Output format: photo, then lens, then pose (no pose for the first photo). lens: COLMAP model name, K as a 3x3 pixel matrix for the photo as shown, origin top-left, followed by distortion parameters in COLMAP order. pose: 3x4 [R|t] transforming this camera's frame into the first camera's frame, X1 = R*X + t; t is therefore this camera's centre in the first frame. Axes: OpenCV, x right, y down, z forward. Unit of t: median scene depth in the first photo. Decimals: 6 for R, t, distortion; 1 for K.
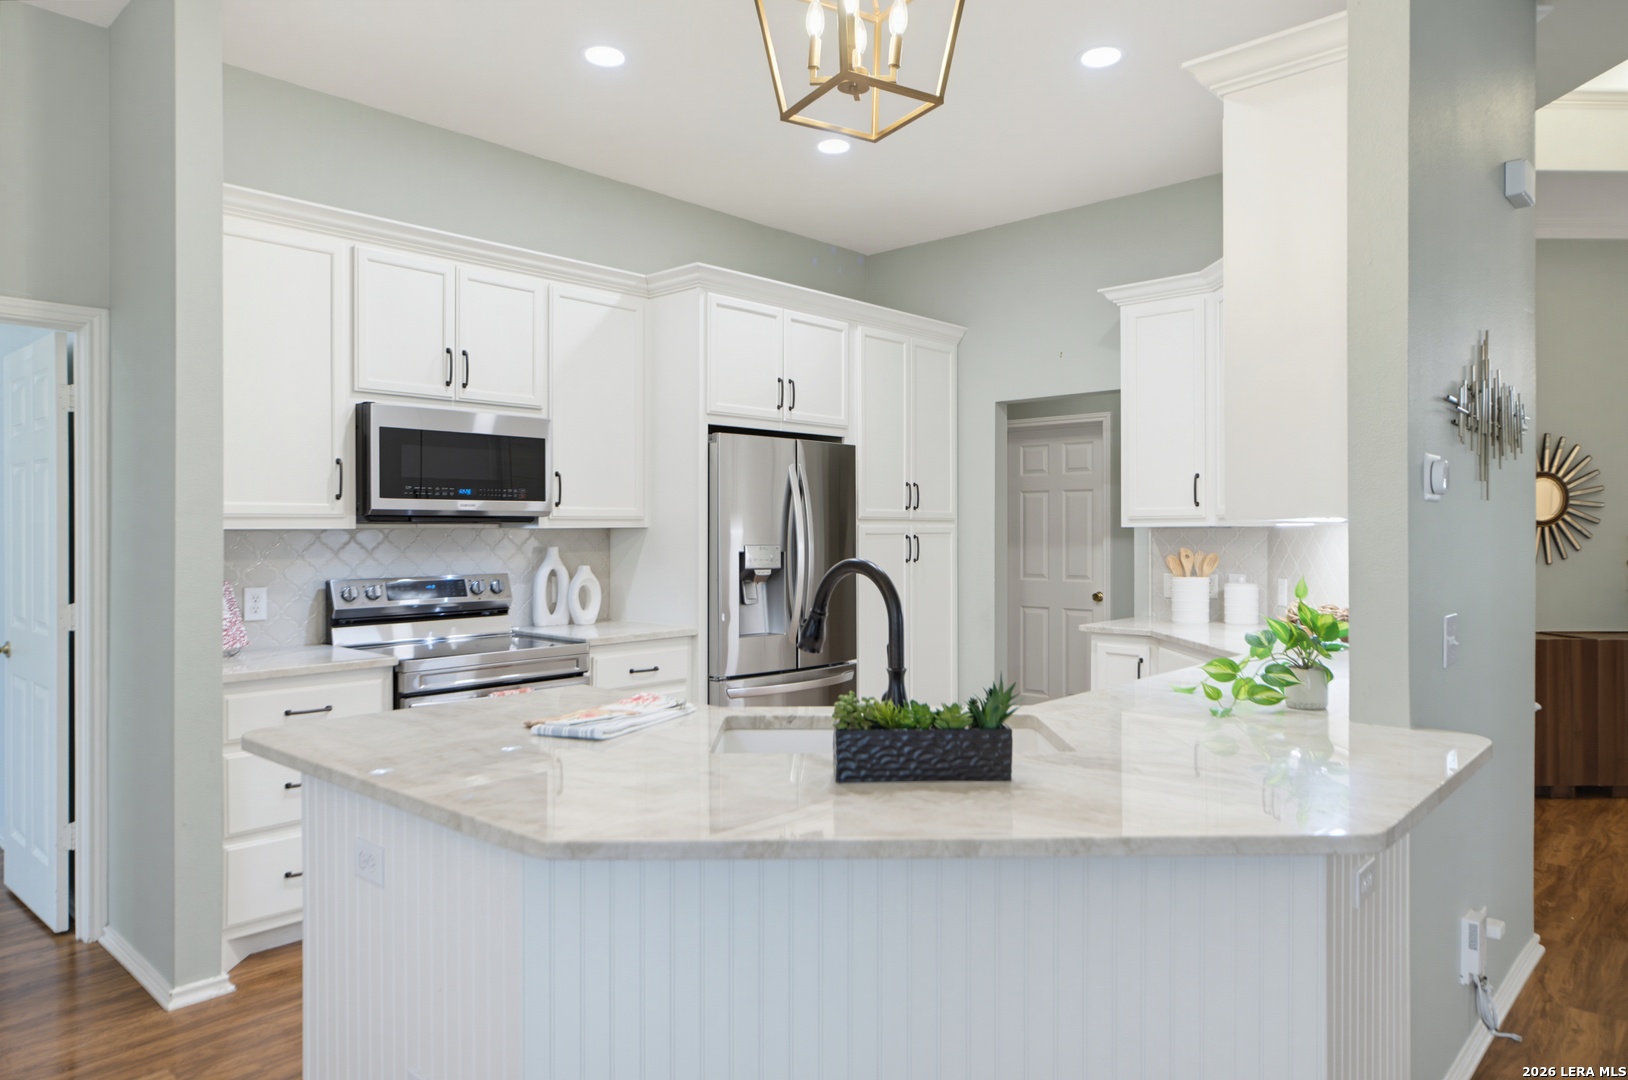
lens RADIAL K [[1071.2, 0, 813.9], [0, 1071.2, 538.5], [0, 0, 1]] dist [0.001831, 0.000181]
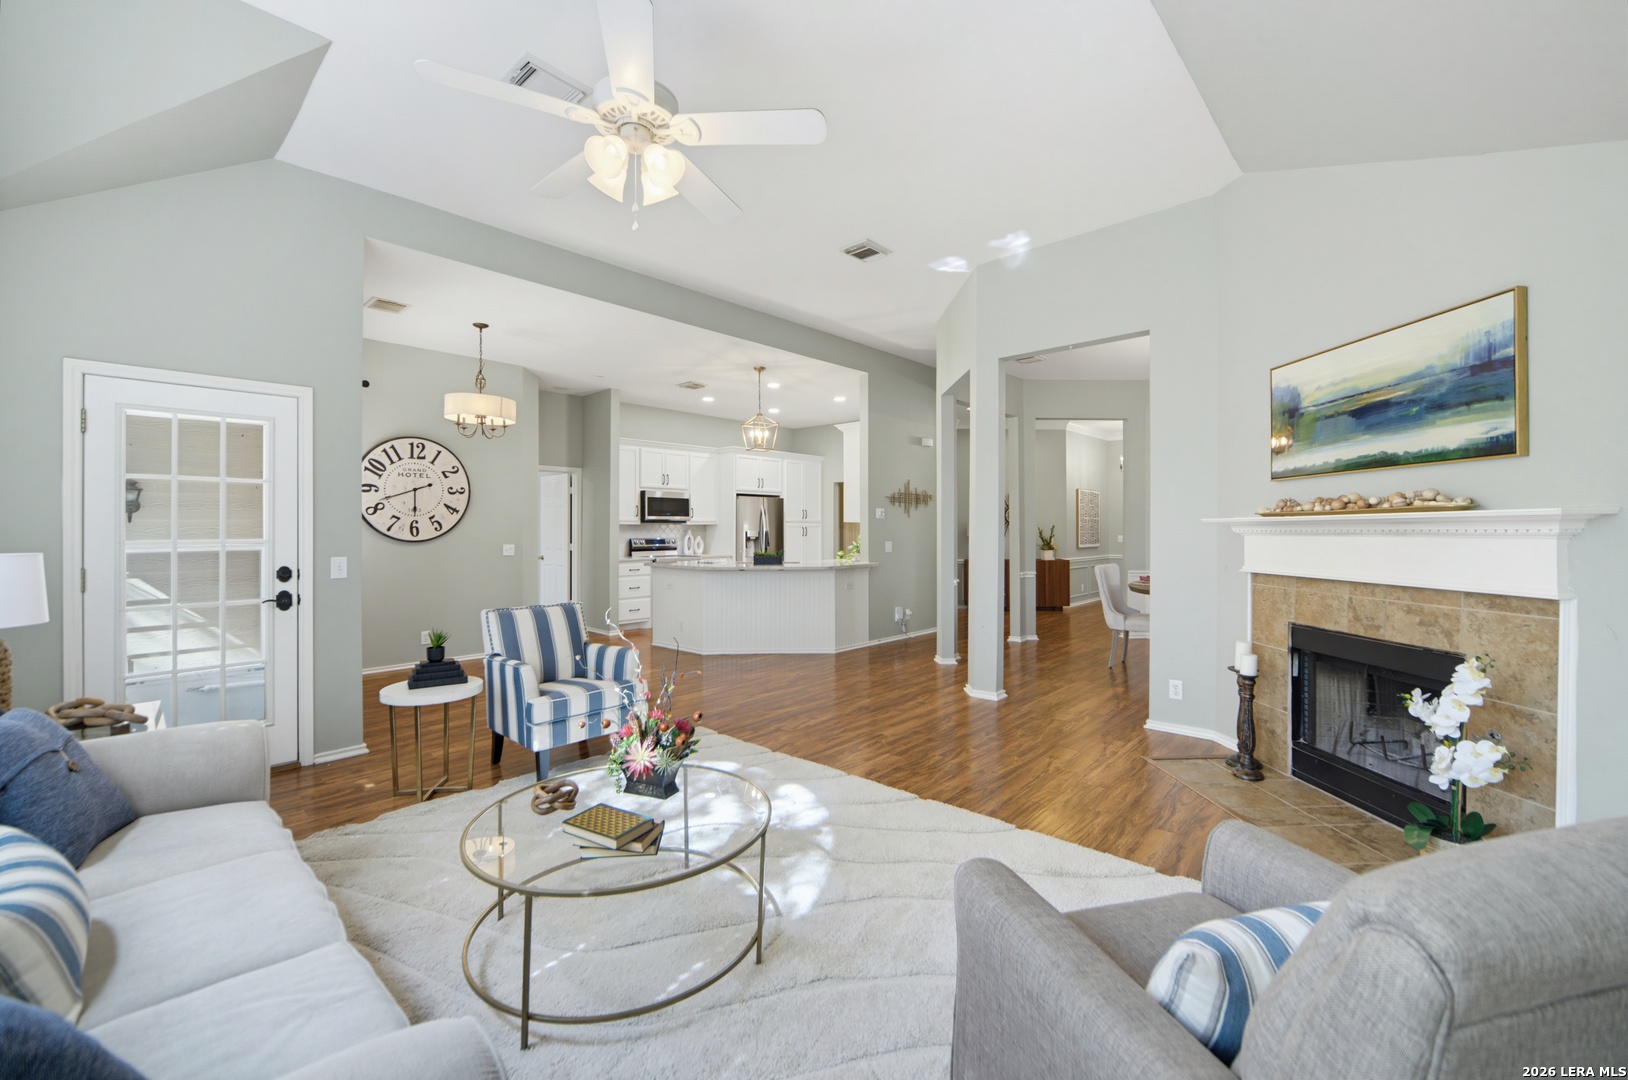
lens RADIAL K [[673.5, 0, 816.1], [0, 673.5, 535.6], [0, 0, 1]] dist [-0.000361, 0.000086]
pose [[0.999922, 0.002578, 0.012186, 0.129272], [-0.002587, 0.999996, 0.000736, 0.023152], [-0.012184, -0.000767, 0.999925, -1.139255]]
